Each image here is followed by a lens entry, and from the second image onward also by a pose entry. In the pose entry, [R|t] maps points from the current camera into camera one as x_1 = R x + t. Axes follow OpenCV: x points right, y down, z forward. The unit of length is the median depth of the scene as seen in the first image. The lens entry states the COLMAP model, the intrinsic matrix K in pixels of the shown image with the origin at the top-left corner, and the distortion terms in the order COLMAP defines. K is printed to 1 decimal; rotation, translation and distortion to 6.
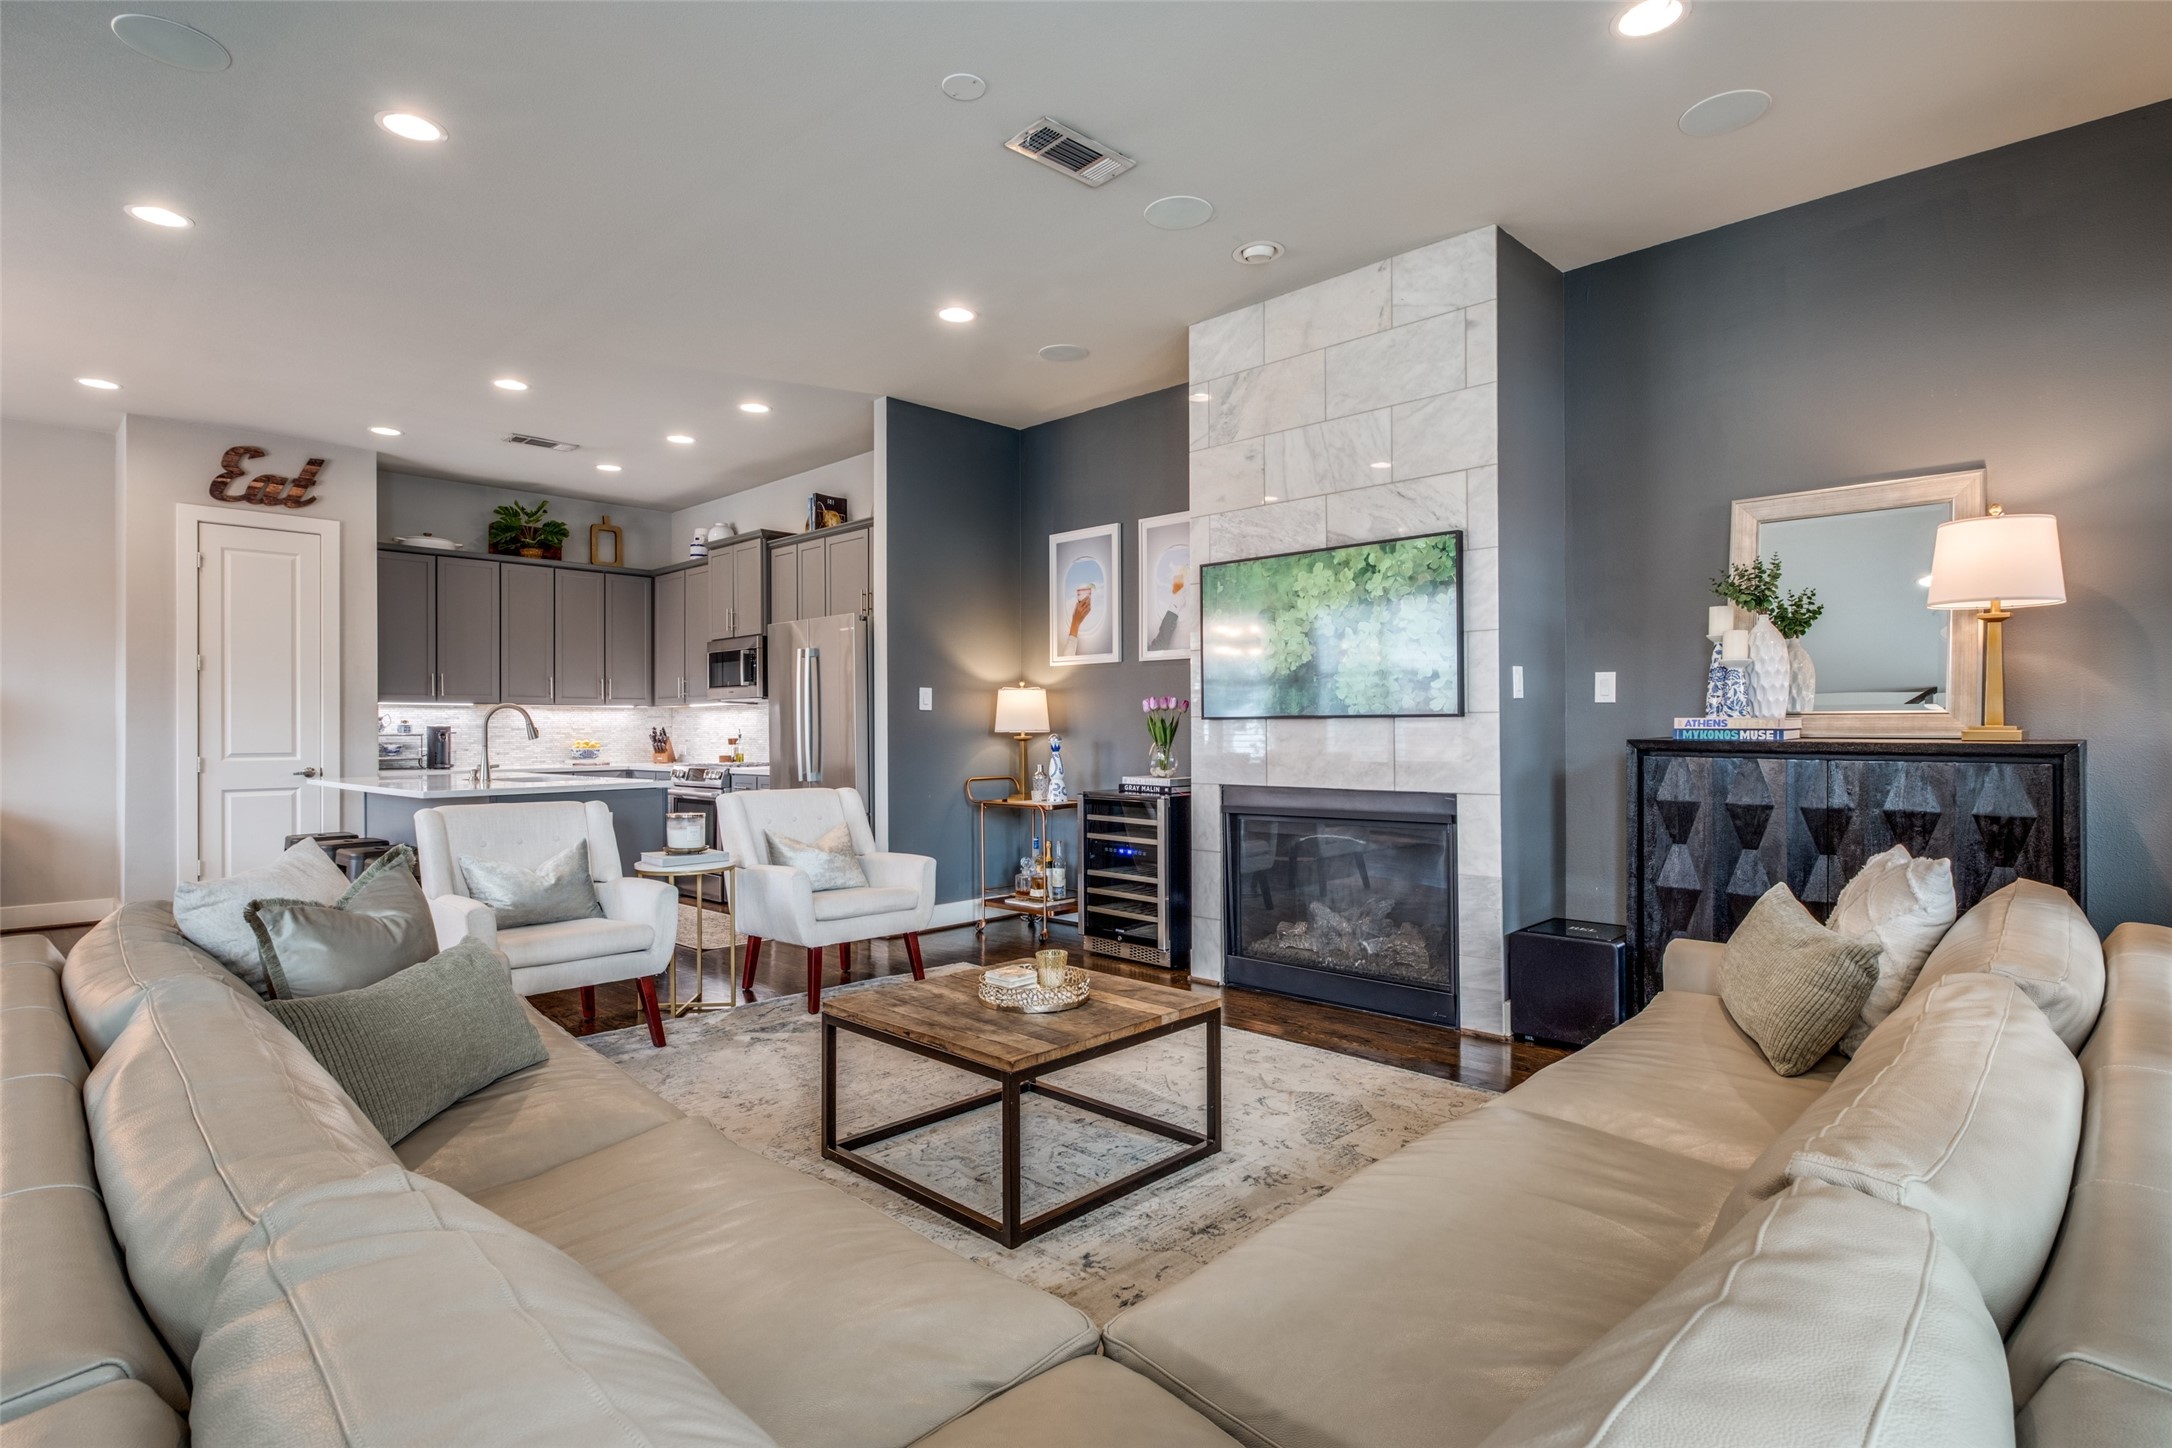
lens RADIAL K [[1077.2, 0, 1111.6], [0, 1077.2, 725.1], [0, 0, 1]] dist [0.006111, -0.002752]
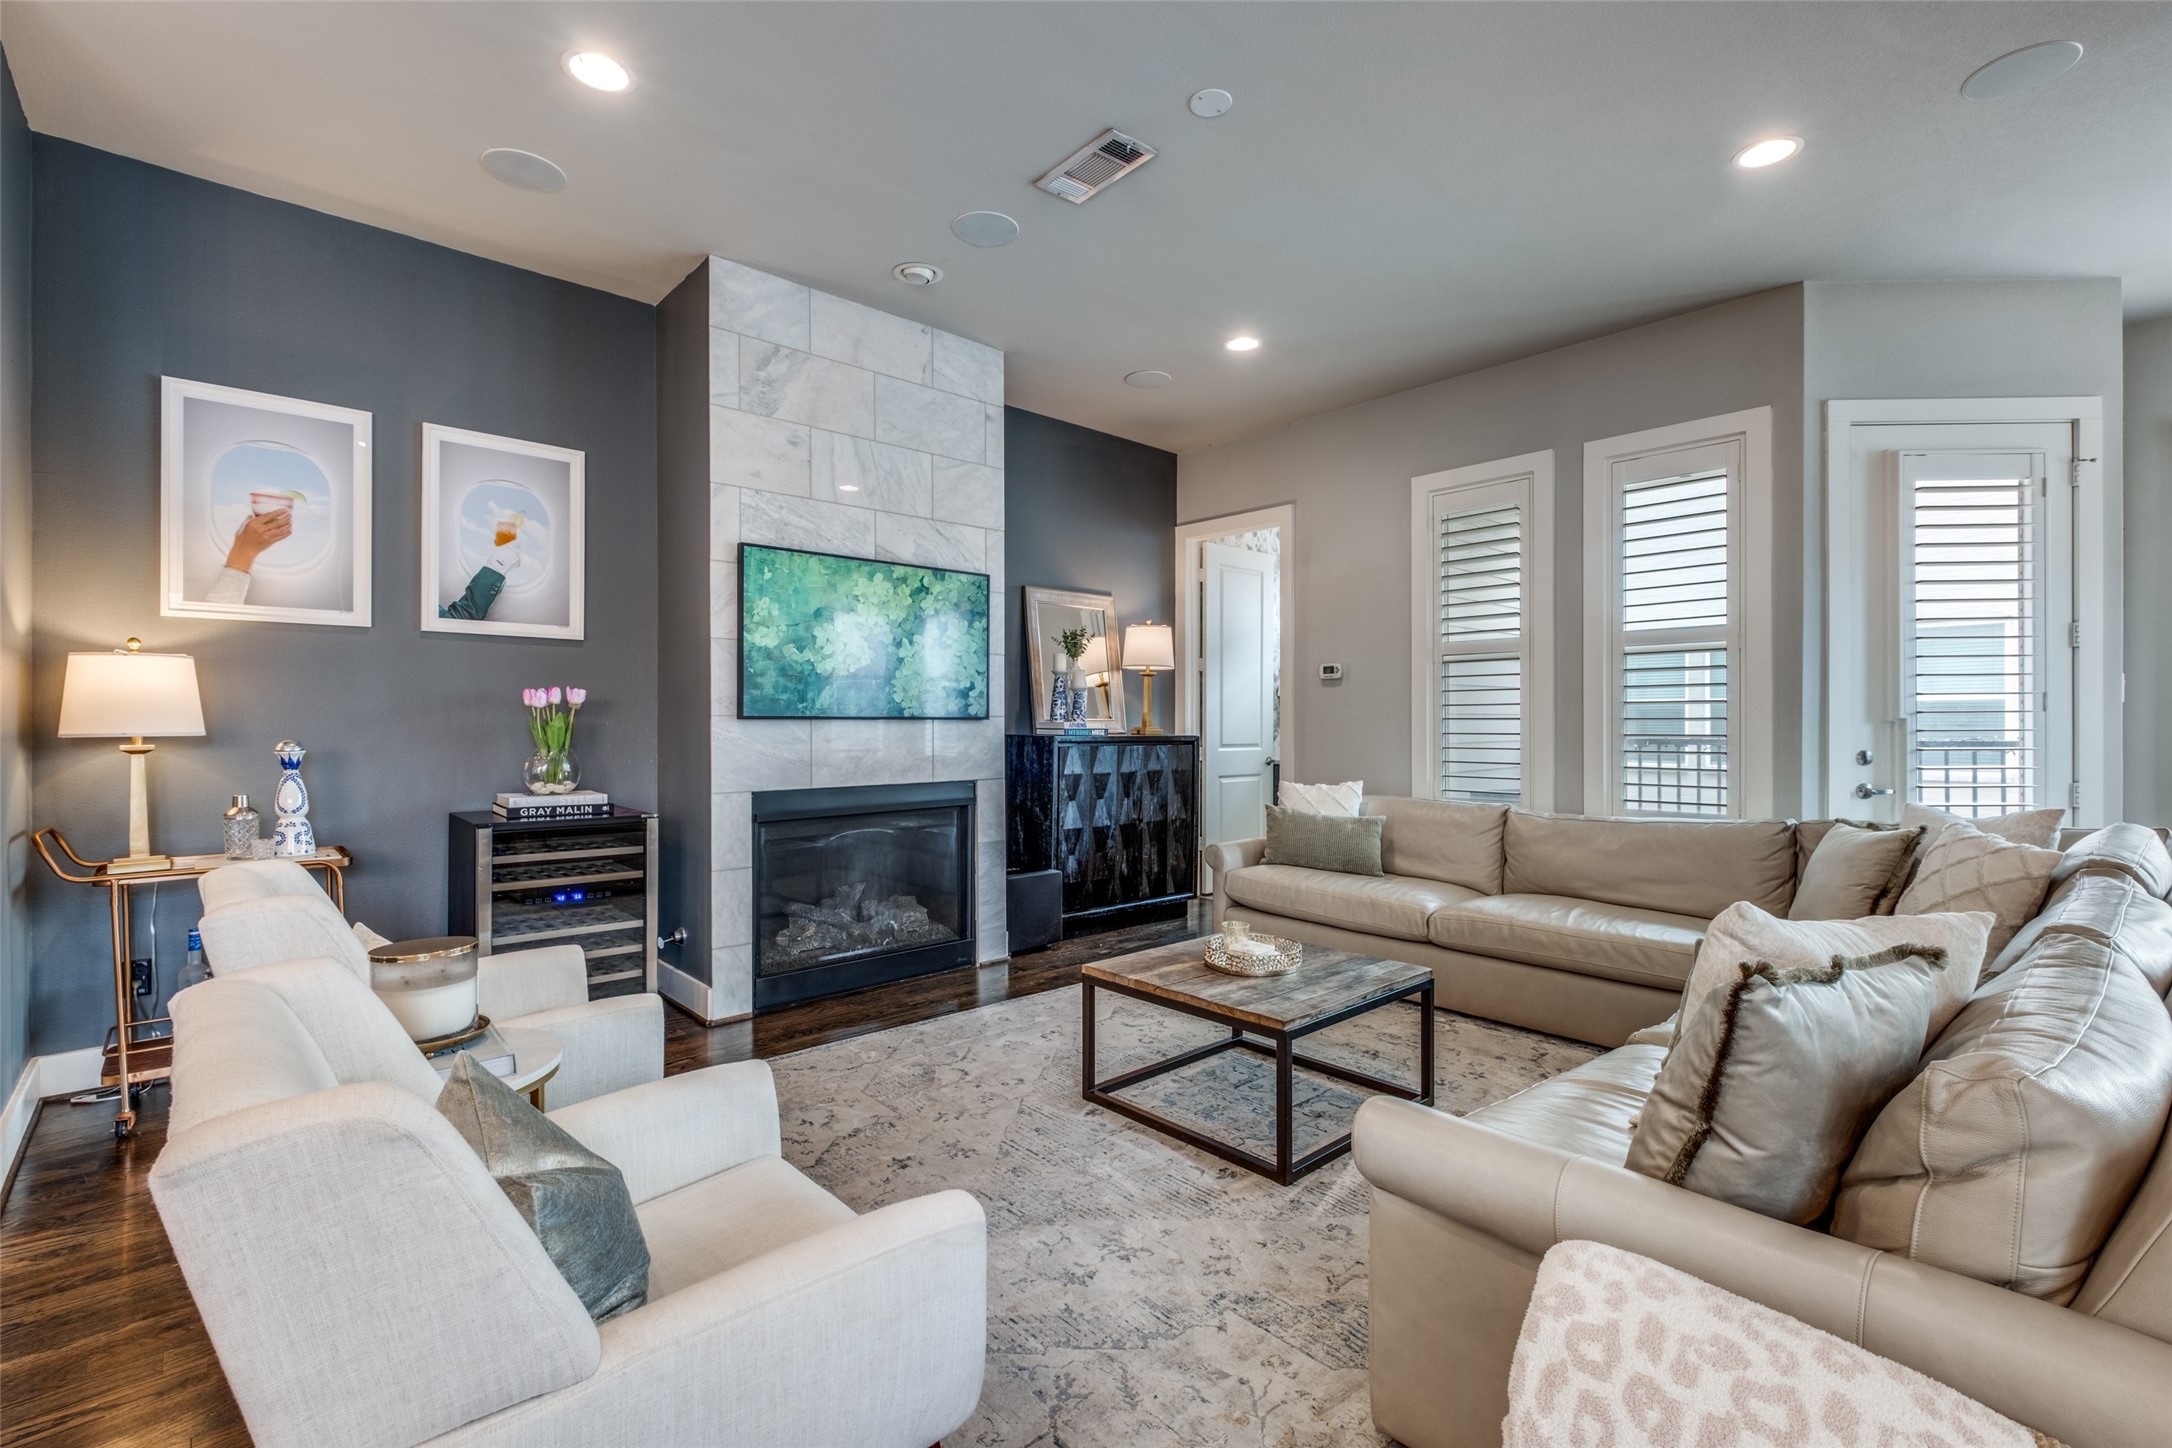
lens RADIAL K [[948.4, 0, 1079.9], [0, 948.4, 723.6], [0, 0, 1]] dist [0.005416, -0.003968]
pose [[0.083099, 0.003315, 0.996536, -0.679956], [-0.003484, 0.999989, -0.003036, -0.000146], [-0.996535, -0.003219, 0.083110, 0.679512]]
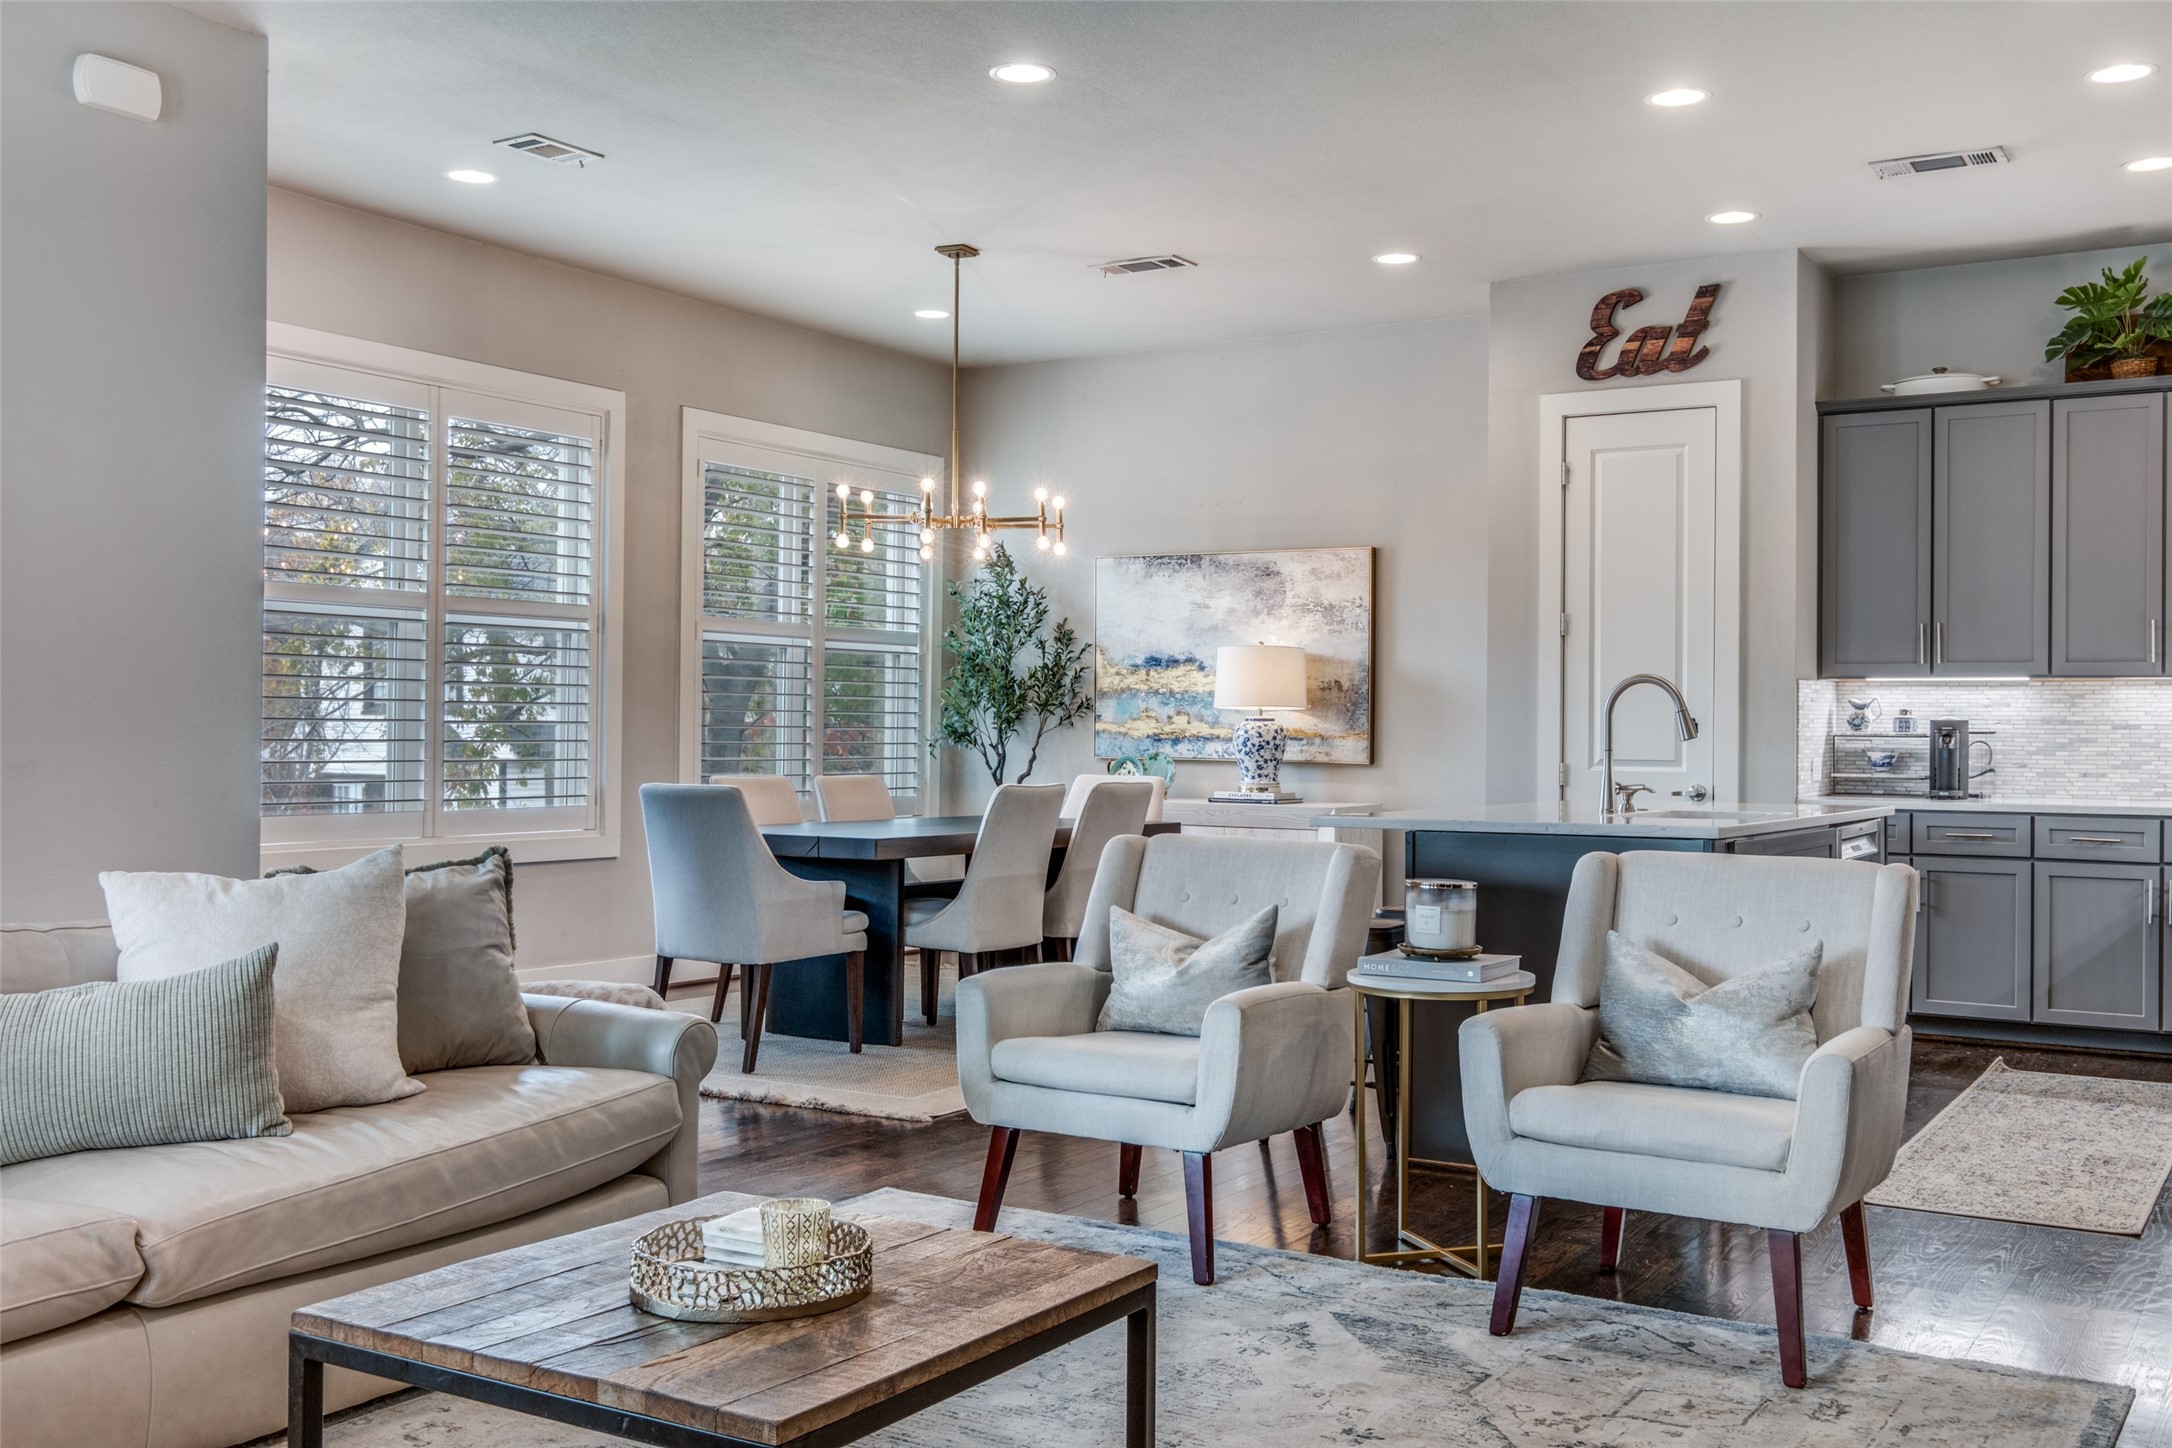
lens RADIAL K [[2091.6, 0, 1097.6], [0, 2091.6, 718.1], [0, 0, 1]] dist [0.003831, 0.000000]
pose [[0.202993, 0.000179, -0.979180, 0.516150], [-0.005105, 0.999987, -0.000875, 0.005240], [0.979167, 0.005176, 0.202991, 0.593860]]
